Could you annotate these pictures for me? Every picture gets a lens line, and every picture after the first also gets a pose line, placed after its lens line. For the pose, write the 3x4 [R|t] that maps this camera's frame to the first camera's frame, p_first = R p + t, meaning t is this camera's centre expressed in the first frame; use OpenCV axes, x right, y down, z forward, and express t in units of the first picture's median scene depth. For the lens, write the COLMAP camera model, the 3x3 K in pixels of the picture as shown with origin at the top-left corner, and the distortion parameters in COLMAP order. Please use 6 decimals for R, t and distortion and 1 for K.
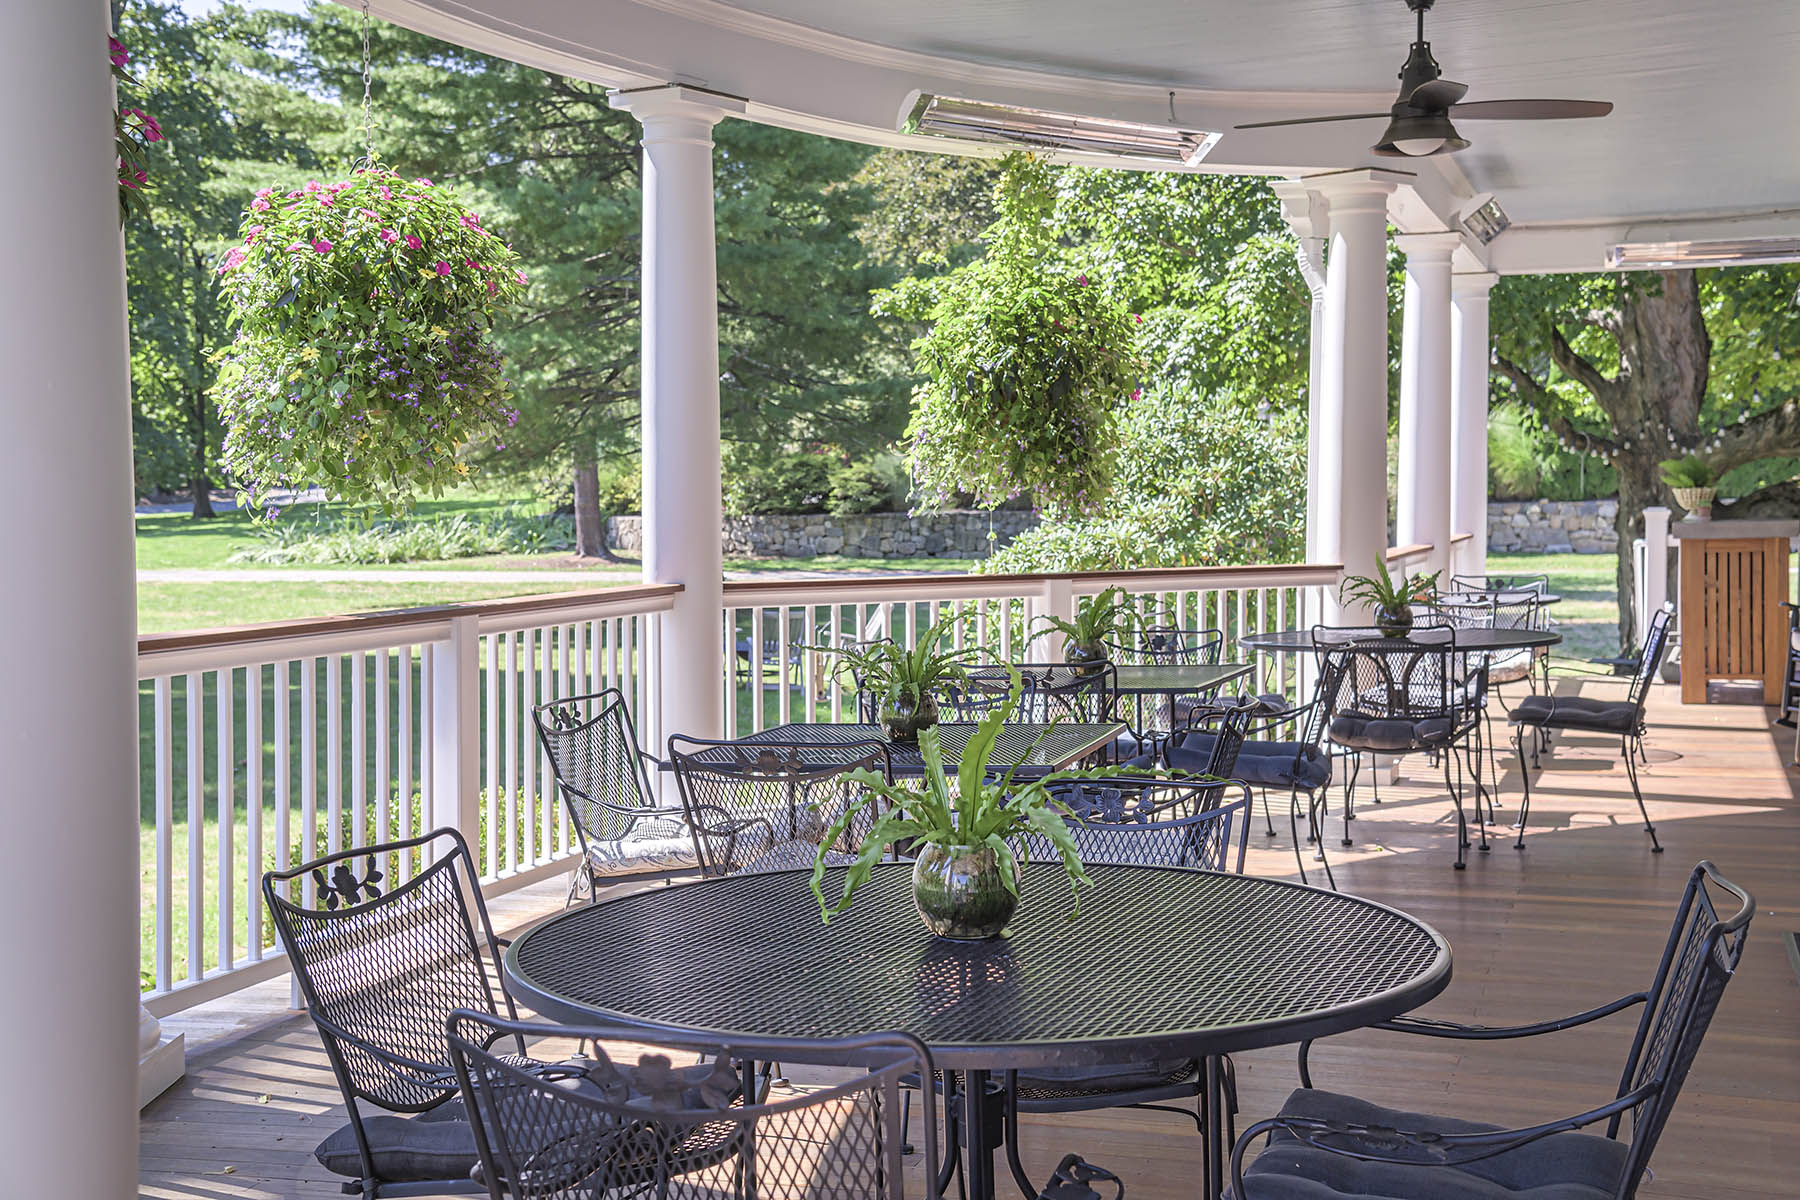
lens RADIAL K [[2361.3, 0, 900.0], [0, 2361.3, 600.0], [0, 0, 1]] dist [-0.004079, 0.013236]
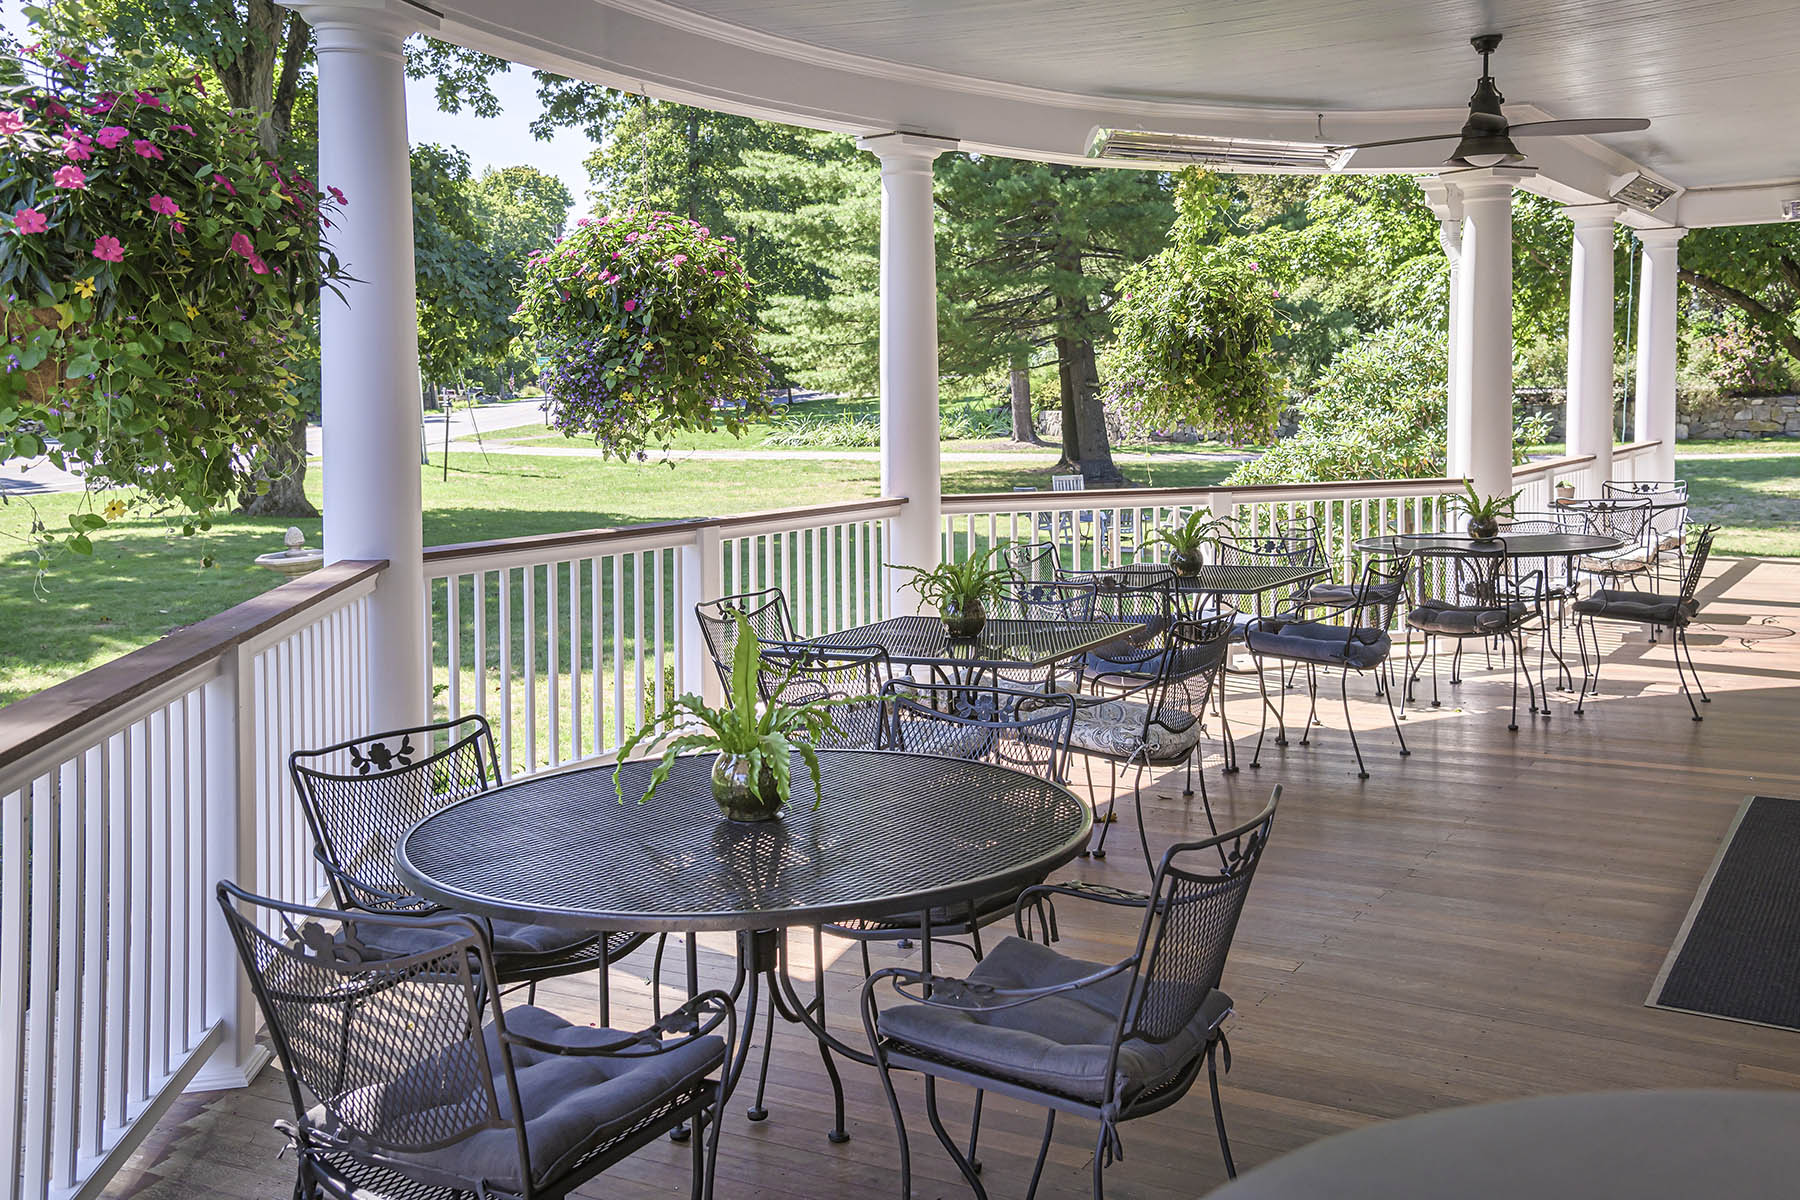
lens RADIAL K [[1803.0, 0, 899.7], [0, 1803.0, 384.5], [0, 0, 1]] dist [-0.000672, 0.009064]
pose [[0.980519, -0.001846, -0.196413, 0.100867], [-0.008066, 0.998734, -0.049656, -0.018956], [0.196256, 0.050273, 0.979263, -0.013869]]
